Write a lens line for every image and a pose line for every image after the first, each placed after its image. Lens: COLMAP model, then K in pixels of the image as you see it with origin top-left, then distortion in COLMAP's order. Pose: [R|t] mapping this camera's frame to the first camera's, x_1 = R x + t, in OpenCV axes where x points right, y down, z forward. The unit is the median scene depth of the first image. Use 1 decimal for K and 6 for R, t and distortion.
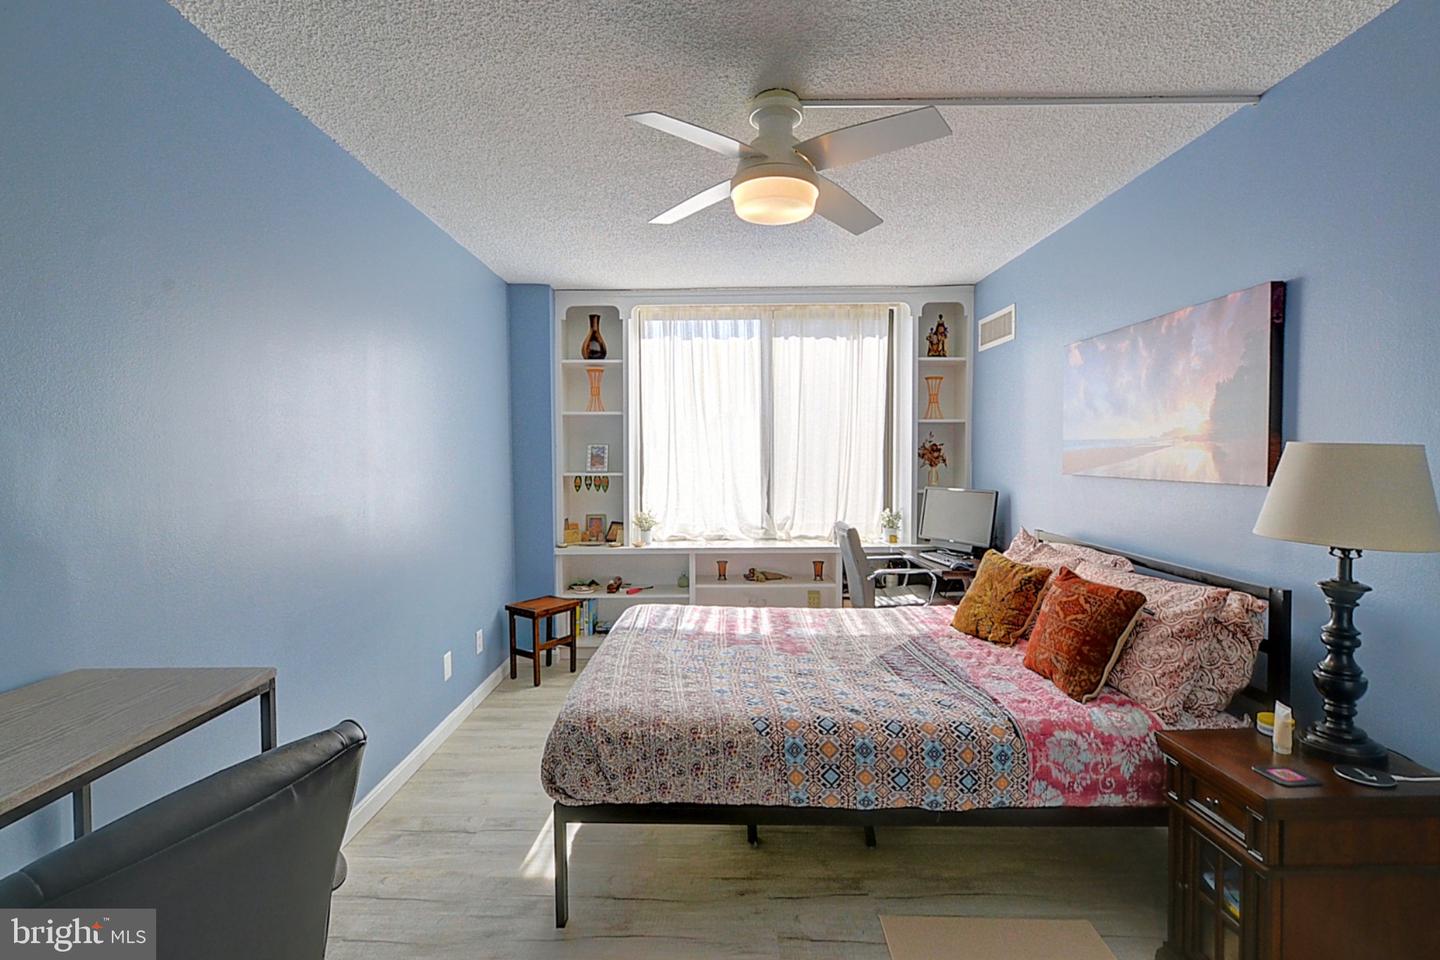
lens RADIAL K [[649.6, 0, 716.2], [0, 649.6, 481.1], [0, 0, 1]] dist [-0.000768, -0.000057]
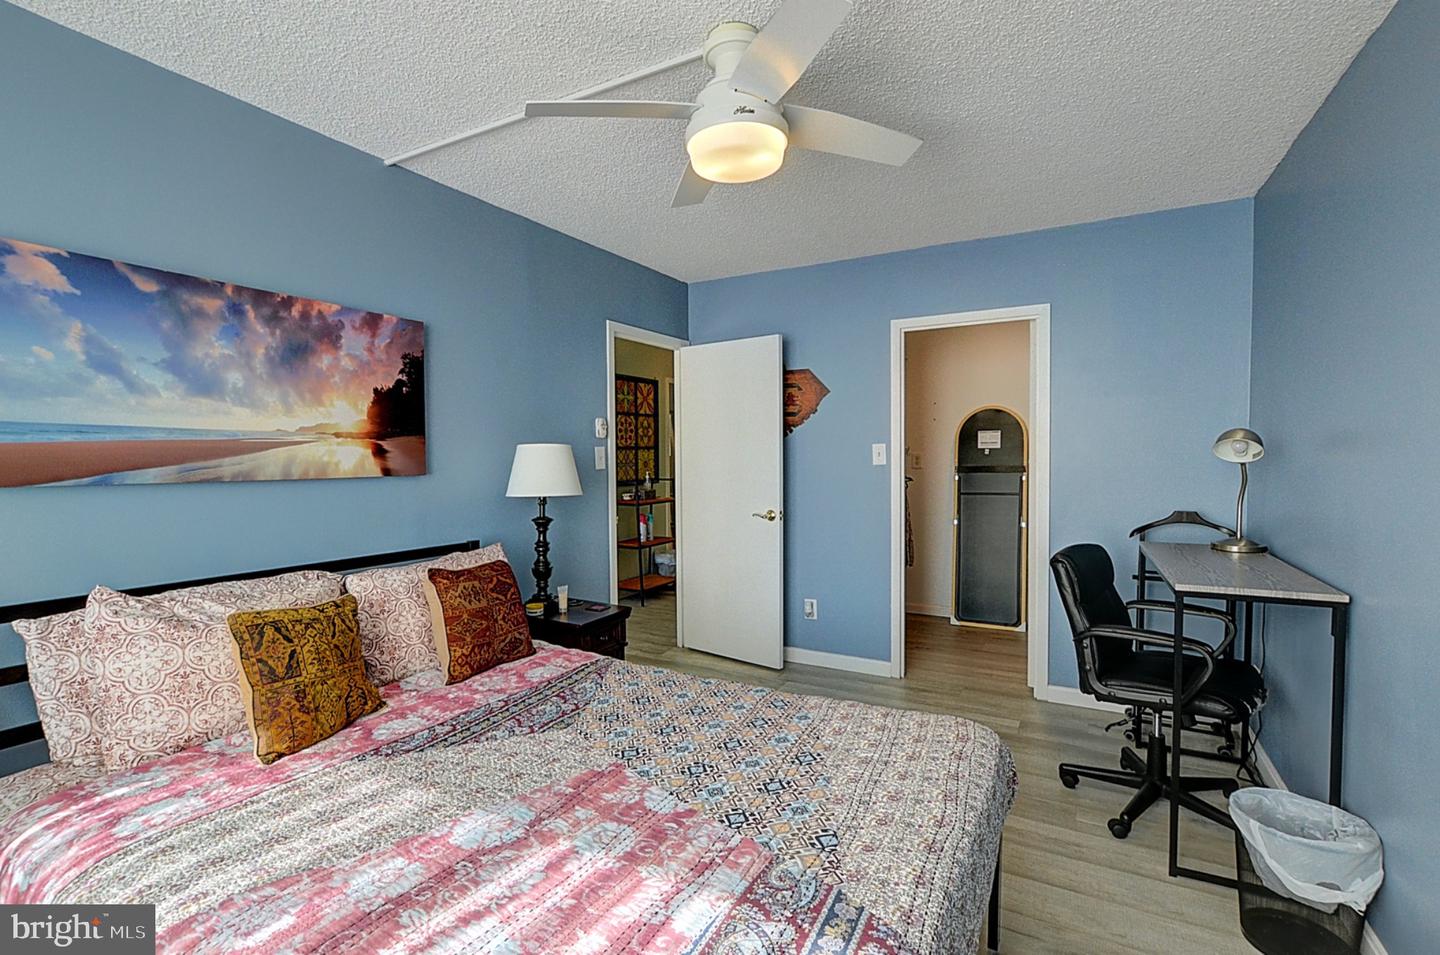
lens RADIAL K [[649.6, 0, 717.8], [0, 649.6, 469.1], [0, 0, 1]] dist [-0.000768, -0.000057]
pose [[-0.868287, -0.005509, 0.496031, -0.285096], [0.025266, 0.998149, 0.055312, -0.053085], [-0.495418, 0.060560, -0.866541, 1.565121]]
